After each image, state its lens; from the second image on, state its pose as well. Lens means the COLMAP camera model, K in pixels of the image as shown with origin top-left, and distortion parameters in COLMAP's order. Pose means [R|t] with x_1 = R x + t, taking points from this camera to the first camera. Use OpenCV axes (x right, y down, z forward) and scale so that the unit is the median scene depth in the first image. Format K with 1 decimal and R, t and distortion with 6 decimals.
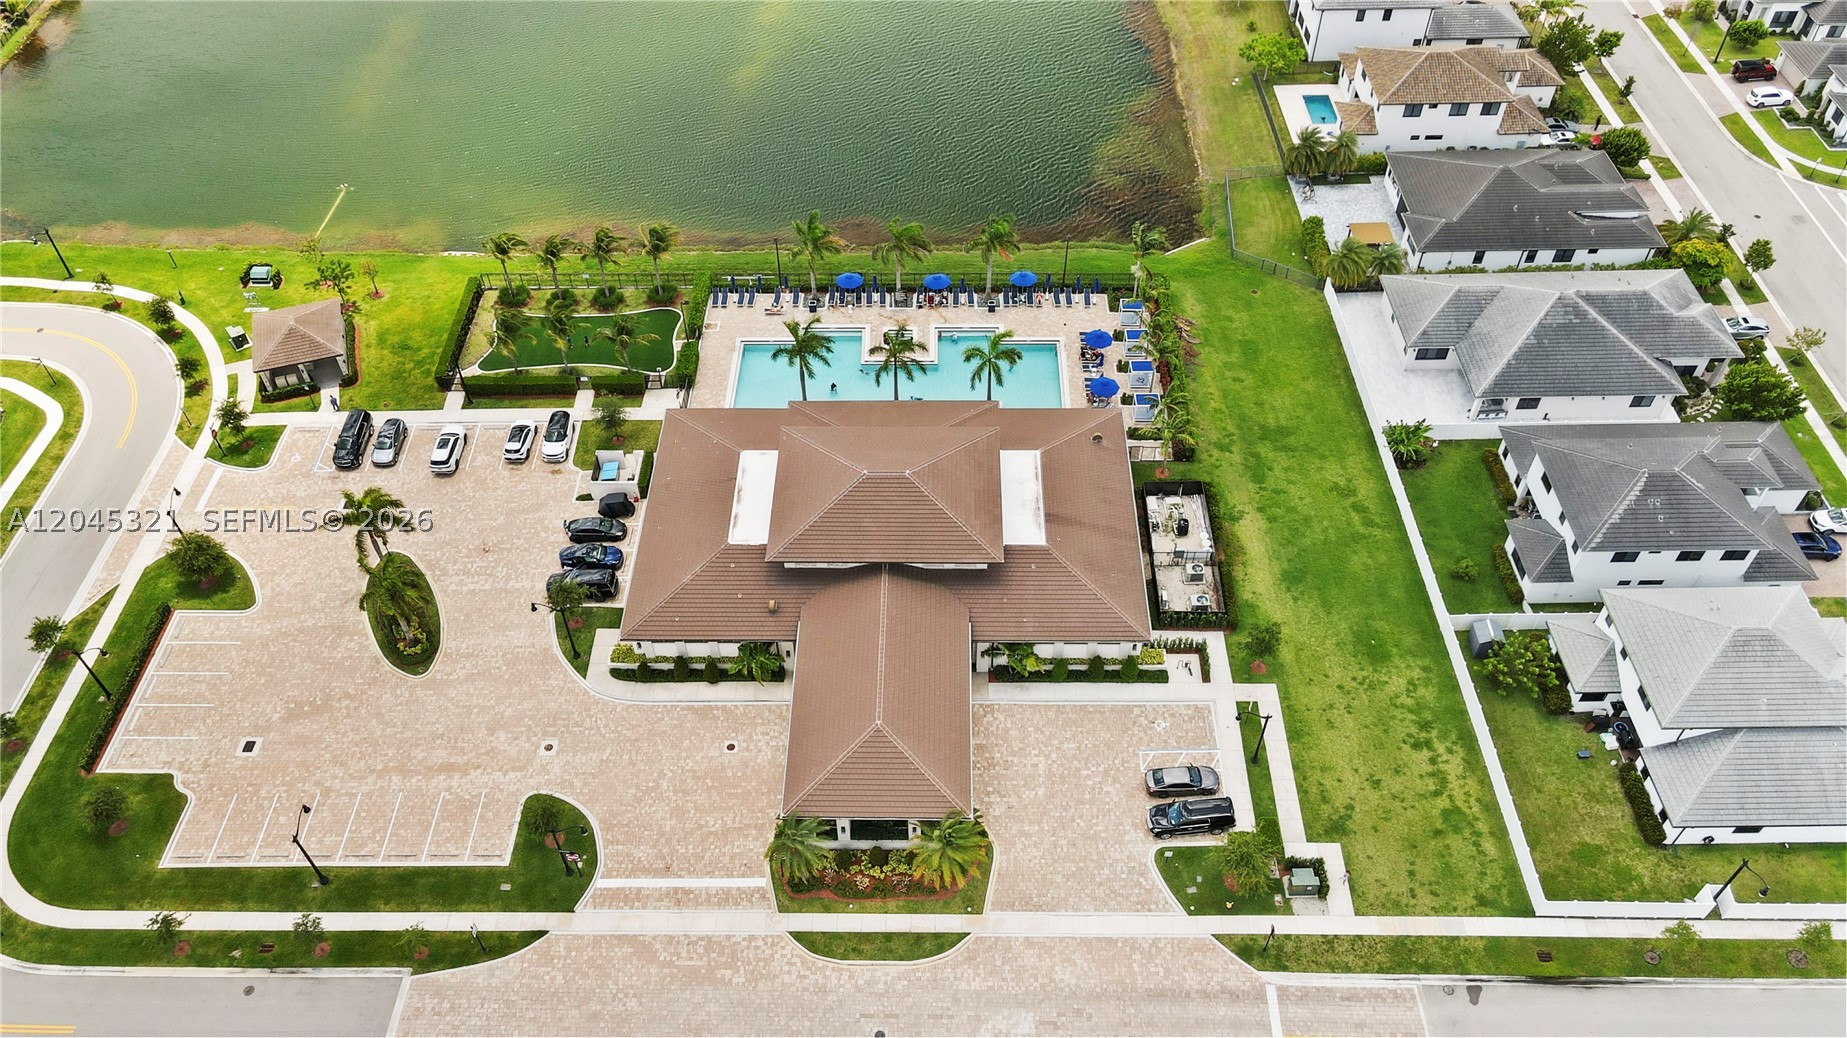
lens RADIAL K [[1359.5, 0, 919.6], [0, 1359.5, 538.0], [0, 0, 1]] dist [0.011395, -0.003562]
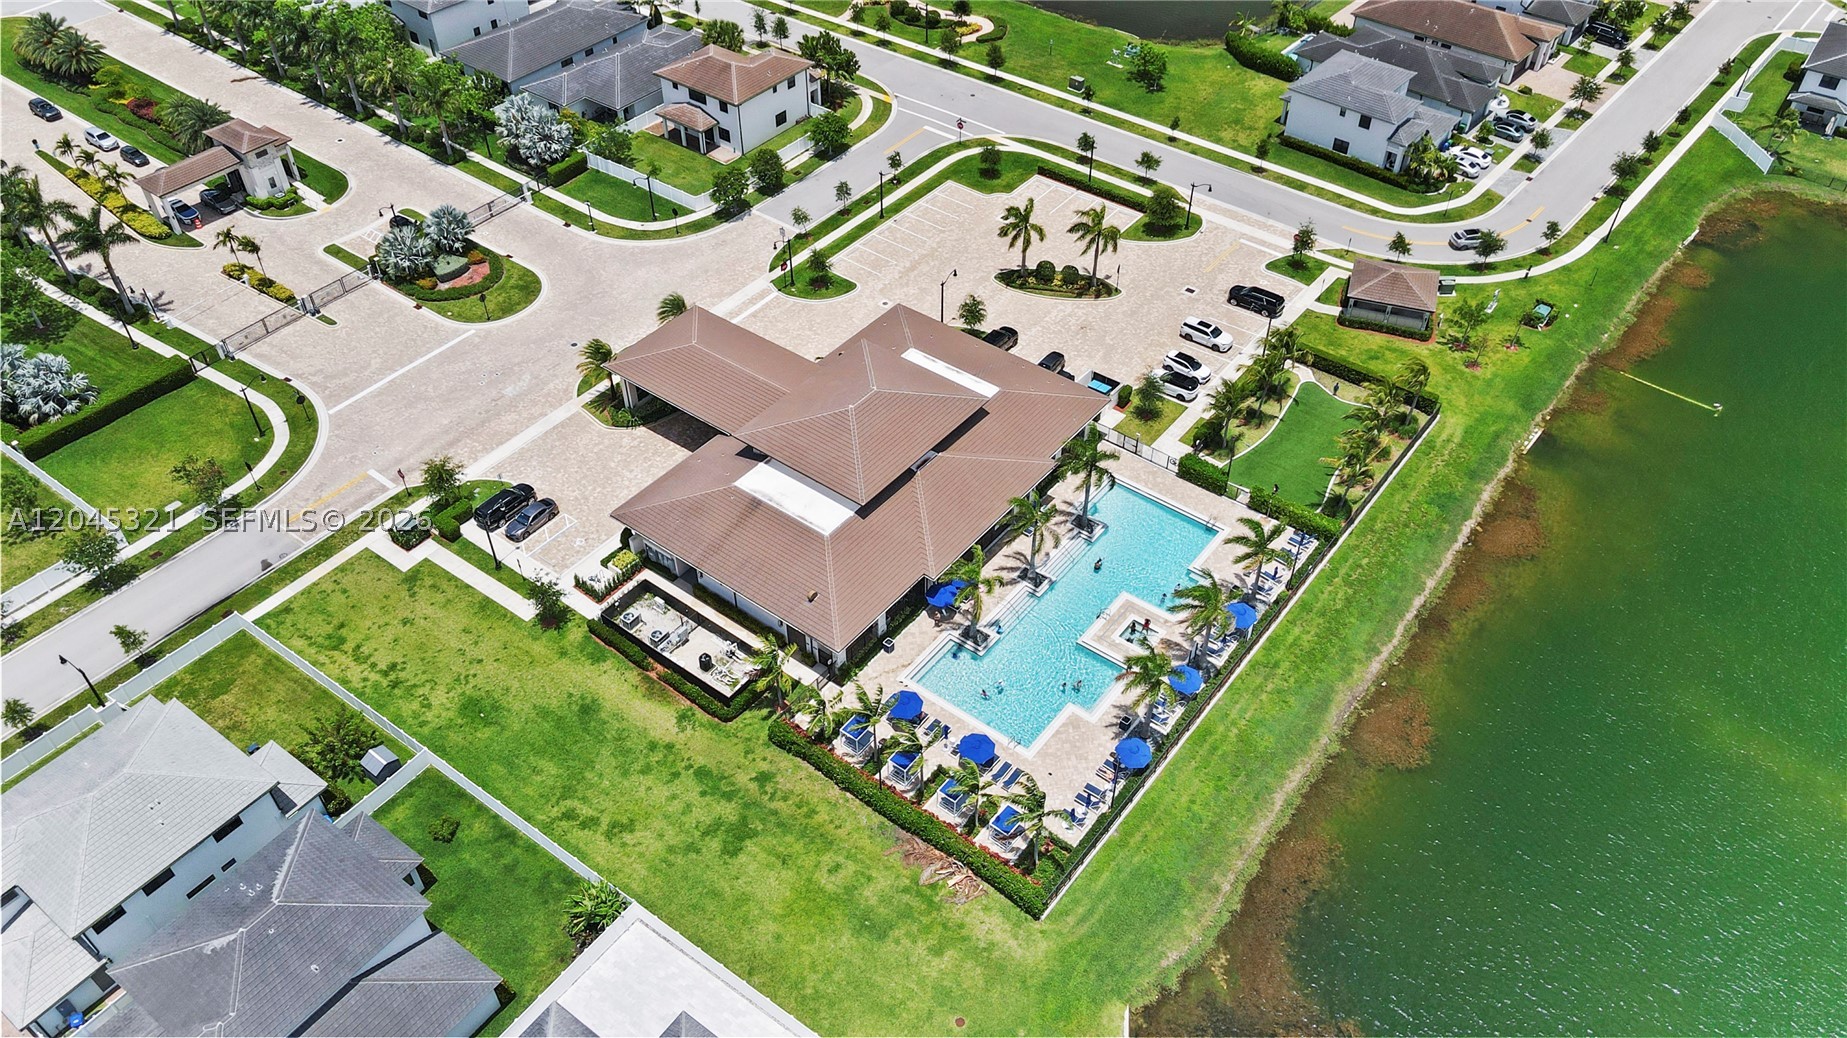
lens RADIAL K [[1359.5, 0, 926.1], [0, 1359.5, 516.9], [0, 0, 1]] dist [0.011395, -0.003562]
pose [[-0.597975, 0.555378, -0.577911, 0.507872], [-0.591452, 0.180861, 0.785795, -0.739024], [0.540935, 0.811693, 0.220329, 0.672686]]
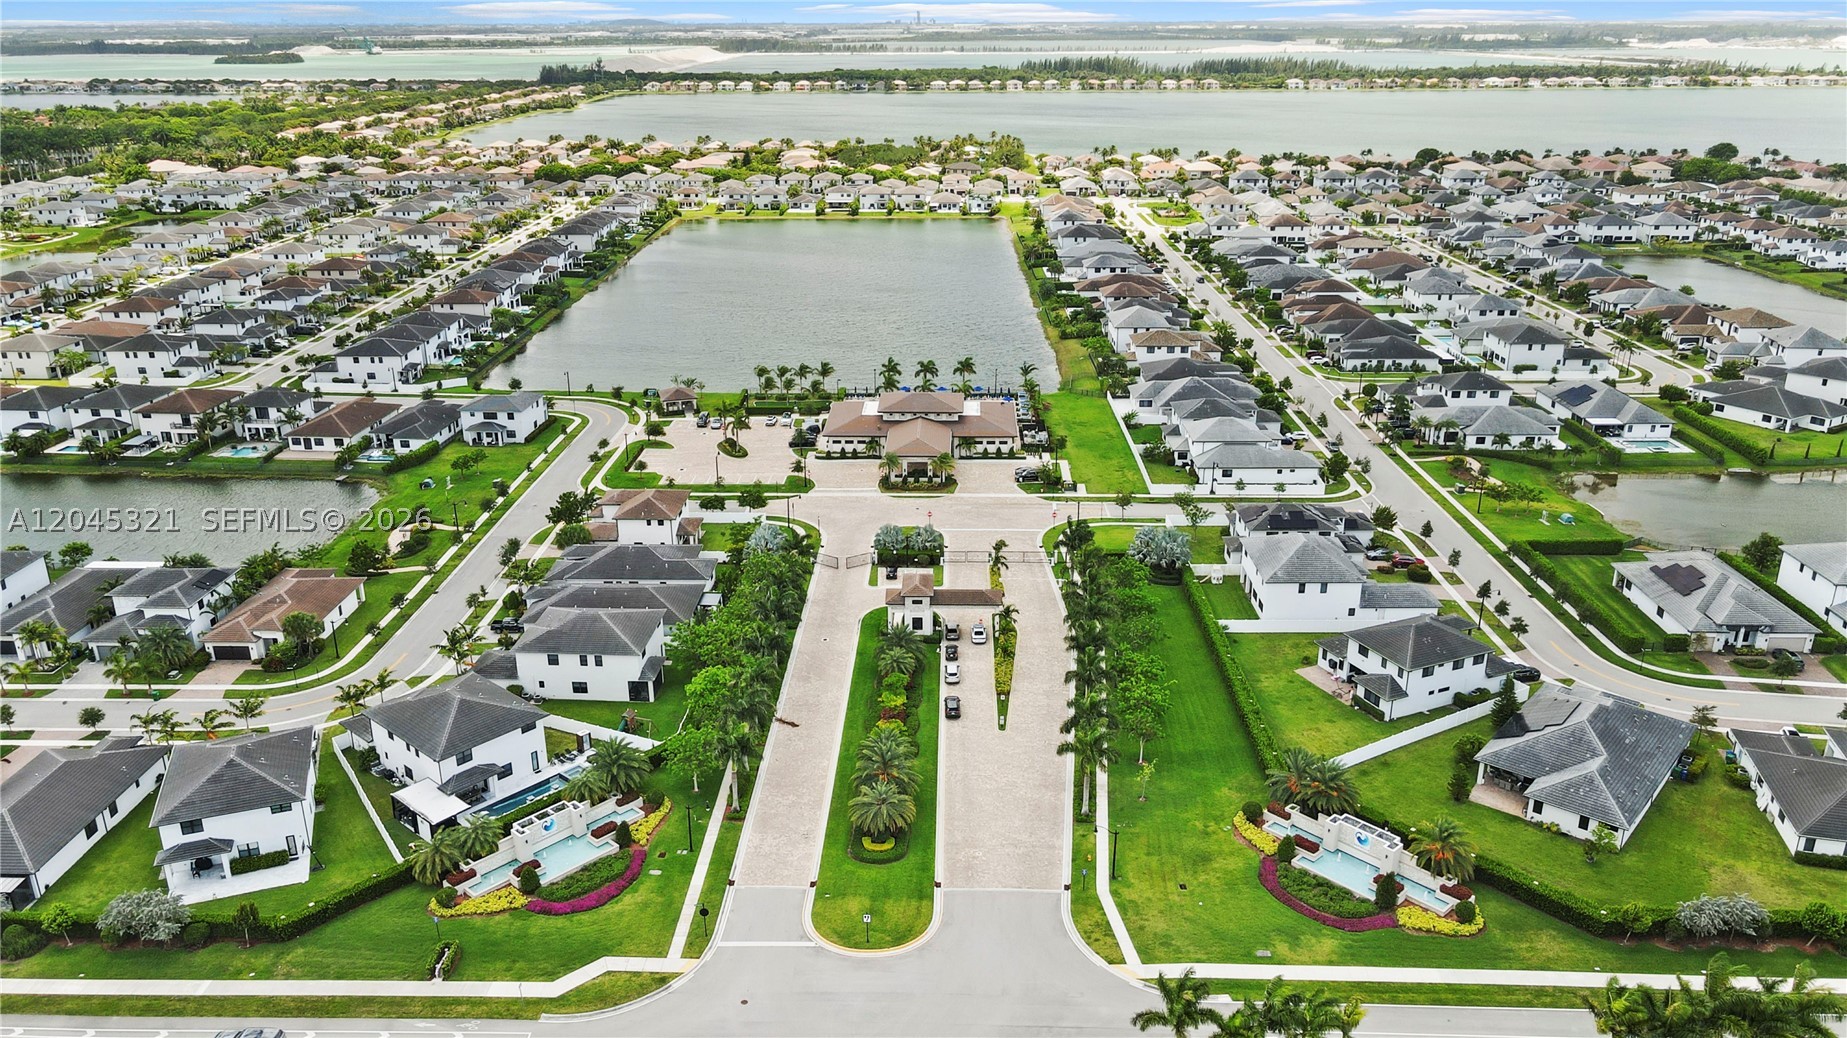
lens RADIAL K [[1359.5, 0, 924.9], [0, 1359.5, 505.1], [0, 0, 1]] dist [0.011395, -0.003562]
pose [[0.999829, 0.012296, -0.013811, 0.017825], [-0.017325, 0.883995, -0.467176, 1.107914], [0.006464, 0.467335, 0.884056, -1.013610]]
